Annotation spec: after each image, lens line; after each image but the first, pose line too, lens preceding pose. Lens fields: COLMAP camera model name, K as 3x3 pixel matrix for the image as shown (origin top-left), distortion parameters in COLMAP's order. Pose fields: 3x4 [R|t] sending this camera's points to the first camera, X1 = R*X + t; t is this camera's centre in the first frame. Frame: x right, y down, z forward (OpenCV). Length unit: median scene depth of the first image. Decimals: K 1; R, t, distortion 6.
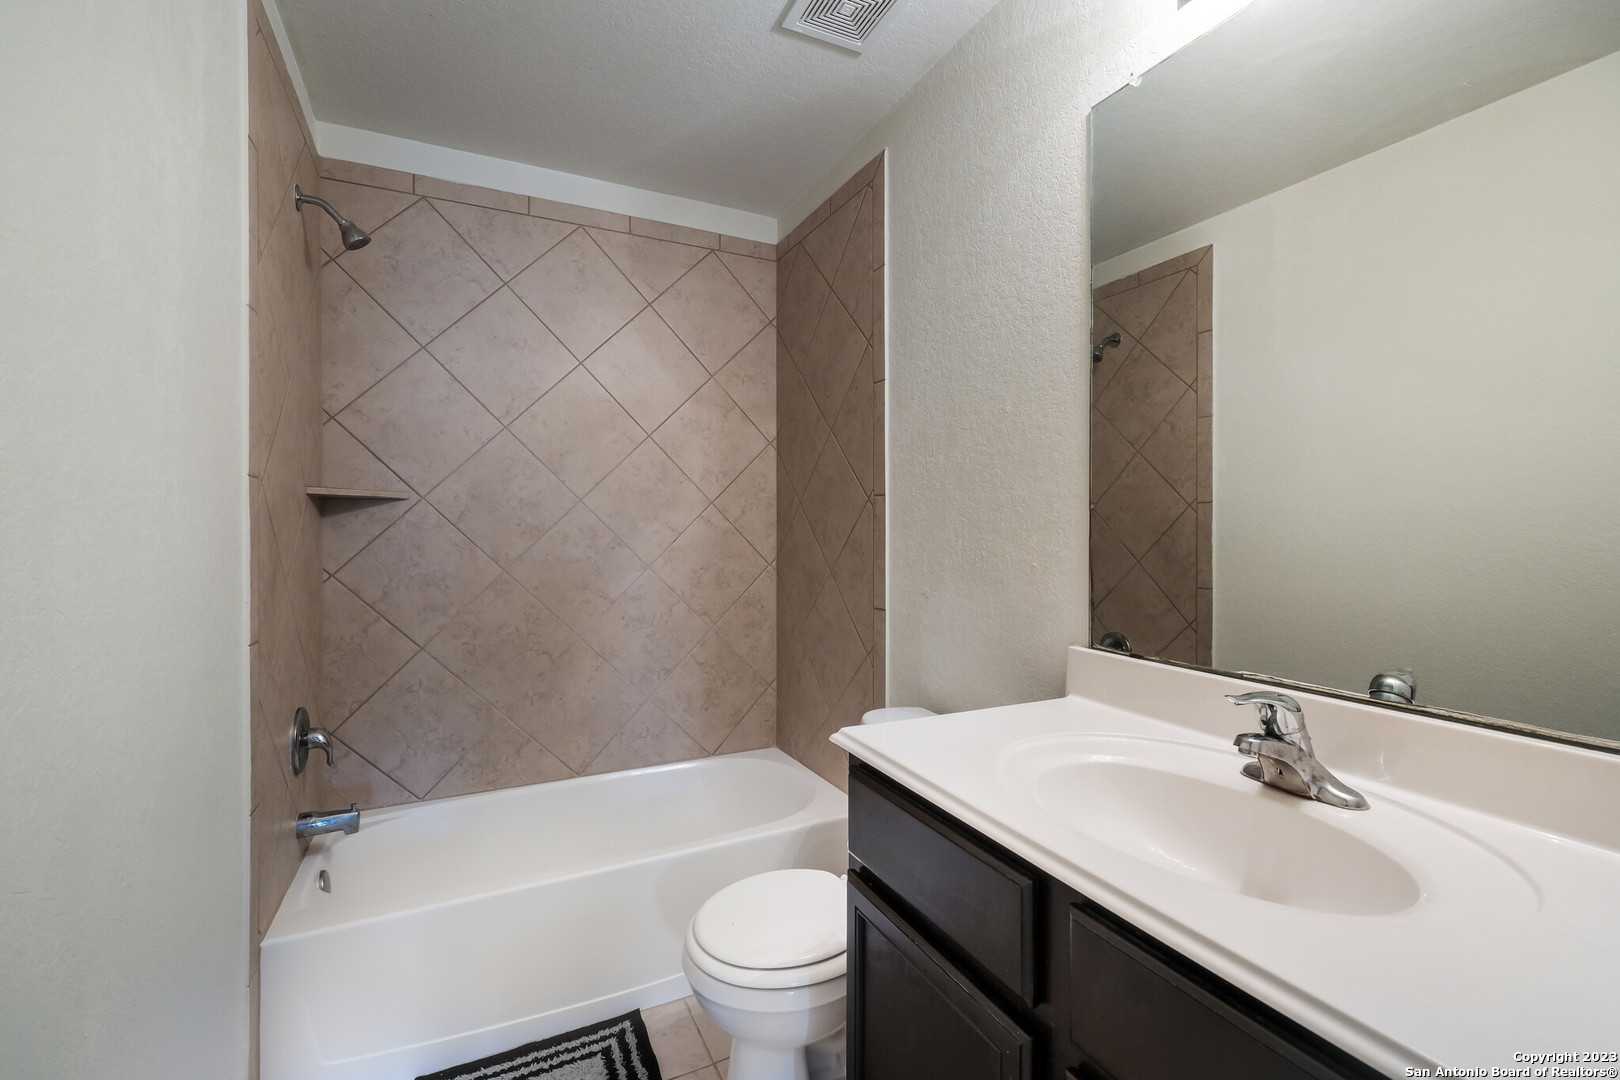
lens RADIAL K [[700.7, 0, 806.3], [0, 700.7, 536.1], [0, 0, 1]] dist [0.004902, 0.000385]
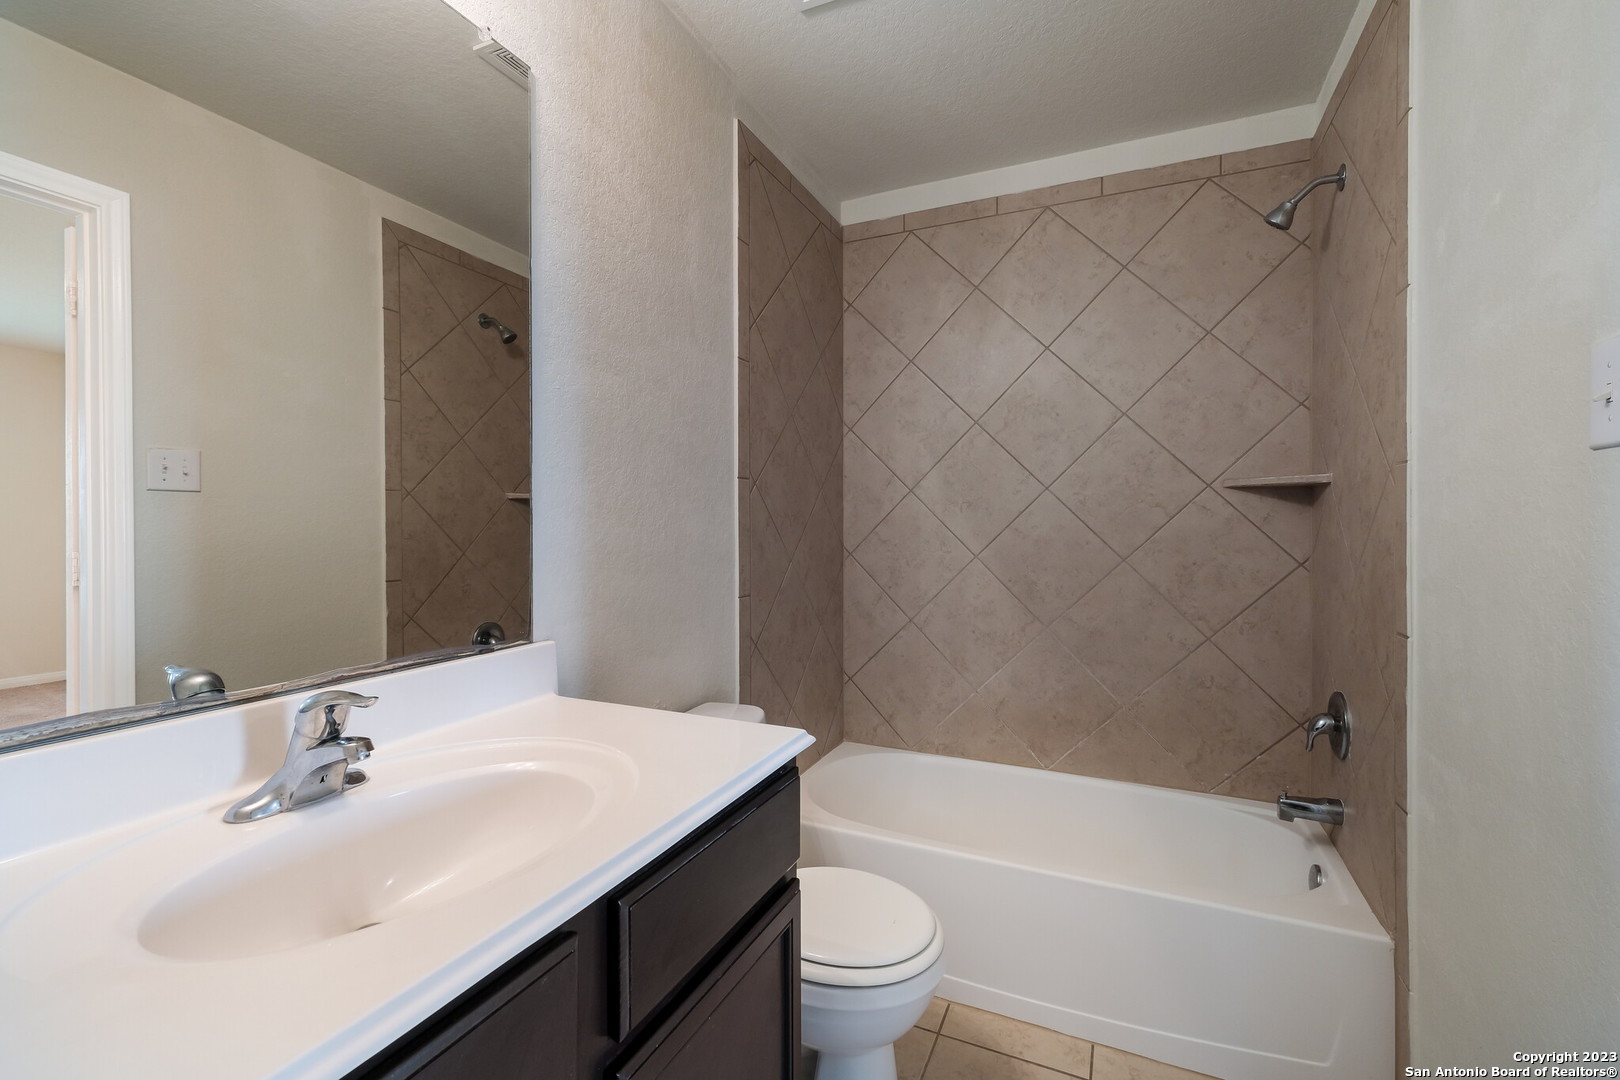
lens RADIAL K [[700.7, 0, 808.3], [0, 700.7, 531.7], [0, 0, 1]] dist [0.004902, 0.000385]
pose [[0.636859, 0.013635, -0.770860, 0.223157], [-0.004220, 0.999890, 0.014199, -0.003234], [0.770969, -0.005790, 0.636847, 0.118542]]
